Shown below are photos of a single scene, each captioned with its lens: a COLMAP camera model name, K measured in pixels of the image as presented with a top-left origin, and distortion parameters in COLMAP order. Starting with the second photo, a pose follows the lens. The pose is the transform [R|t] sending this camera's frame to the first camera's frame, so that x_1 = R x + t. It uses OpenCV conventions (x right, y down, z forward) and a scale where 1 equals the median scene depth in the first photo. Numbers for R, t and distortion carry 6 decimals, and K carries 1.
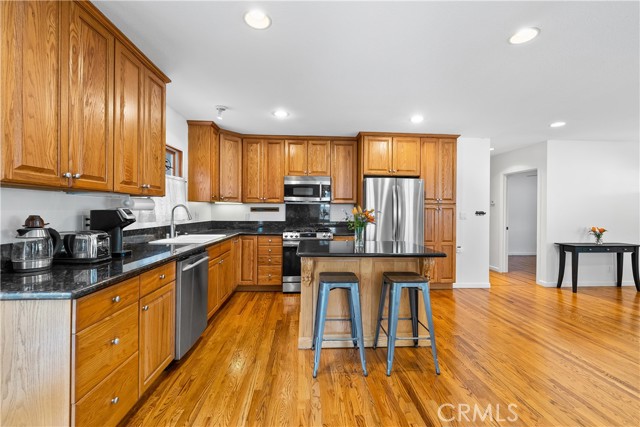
lens RADIAL K [[262.8, 0, 324.5], [0, 262.8, 210.9], [0, 0, 1]] dist [-0.003436, 0.000328]
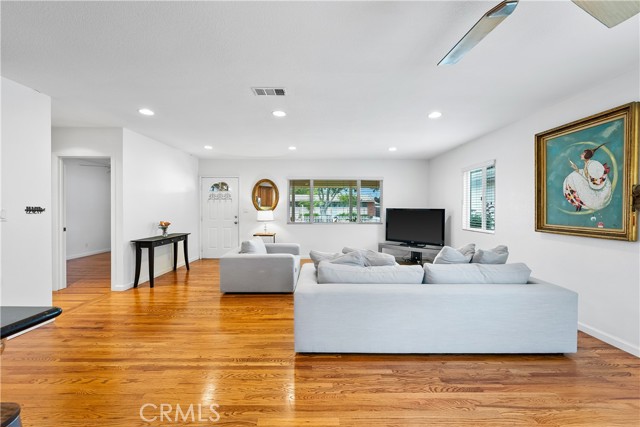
lens RADIAL K [[249.0, 0, 314.5], [0, 249.0, 211.6], [0, 0, 1]] dist [0.001014, -0.000440]
pose [[0.077229, -0.019783, 0.996817, 0.051557], [-0.000786, 0.999802, 0.019903, 0.000406], [-0.997013, -0.002321, 0.077198, 0.294992]]
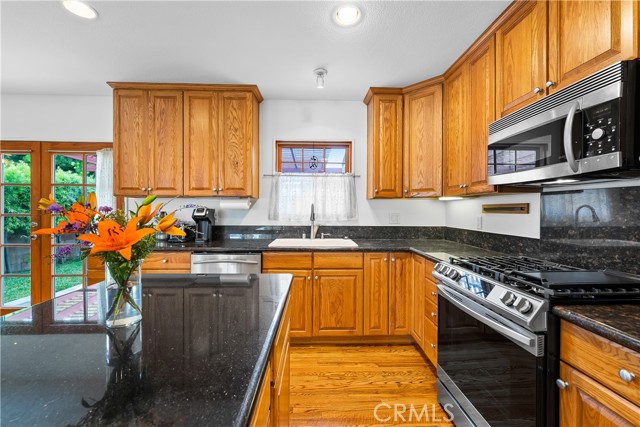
lens RADIAL K [[270.1, 0, 318.6], [0, 270.1, 212.3], [0, 0, 1]] dist [0.000083, 0.000154]
pose [[-0.053374, 0.001250, -0.998574, 0.274438], [-0.008877, 0.999959, 0.001726, 0.003170], [0.998535, 0.008957, -0.053361, 0.760014]]
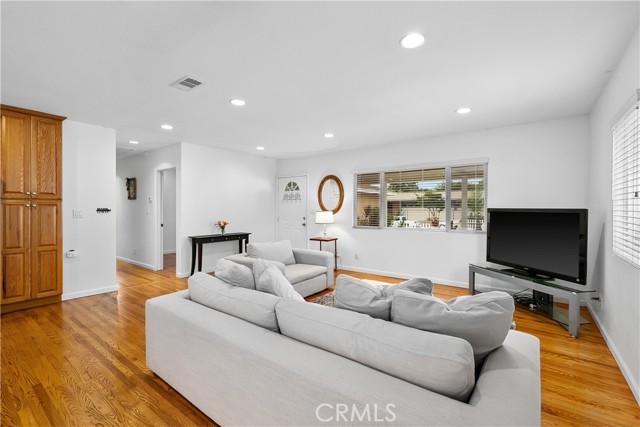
lens RADIAL K [[283.6, 0, 317.9], [0, 283.6, 212.2], [0, 0, 1]] dist [0.005372, -0.000060]
pose [[0.666601, -0.015131, 0.745261, 0.367887], [0.005624, 0.999868, 0.015270, 0.004302], [-0.745394, -0.005988, 0.666597, -0.208622]]
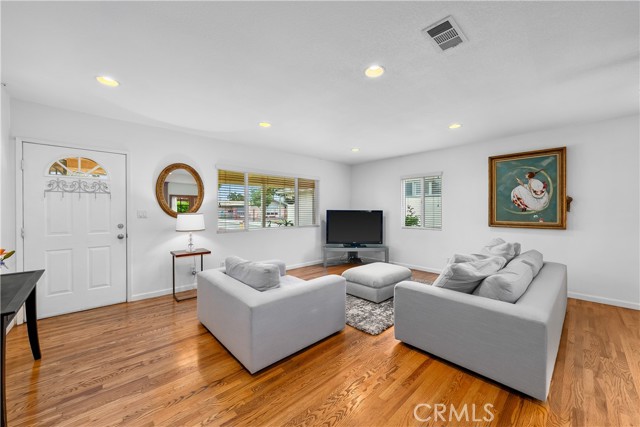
lens RADIAL K [[249.0, 0, 319.7], [0, 249.0, 210.6], [0, 0, 1]] dist [0.001014, -0.000440]
pose [[-0.626417, -0.007827, 0.779449, 0.456752], [-0.004046, 0.999969, 0.006790, 0.003451], [-0.779478, 0.001100, -0.626429, 0.862211]]
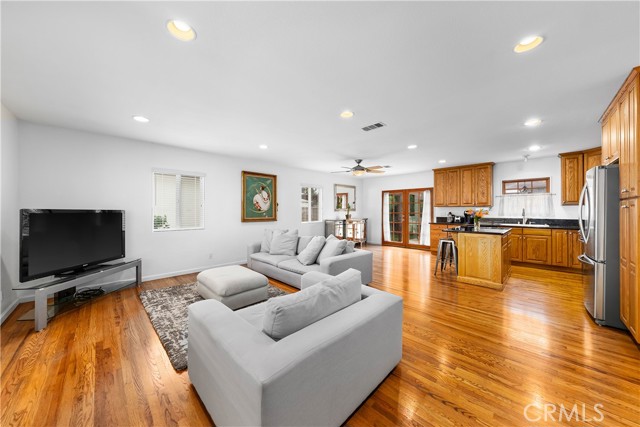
lens RADIAL K [[221.5, 0, 323.8], [0, 221.5, 209.8], [0, 0, 1]] dist [-0.000110, -0.000013]
pose [[-0.751744, -0.009910, -0.659380, 1.258376], [-0.008149, 0.999950, -0.005737, 0.007722], [0.659404, 0.001061, -0.751788, 0.903048]]
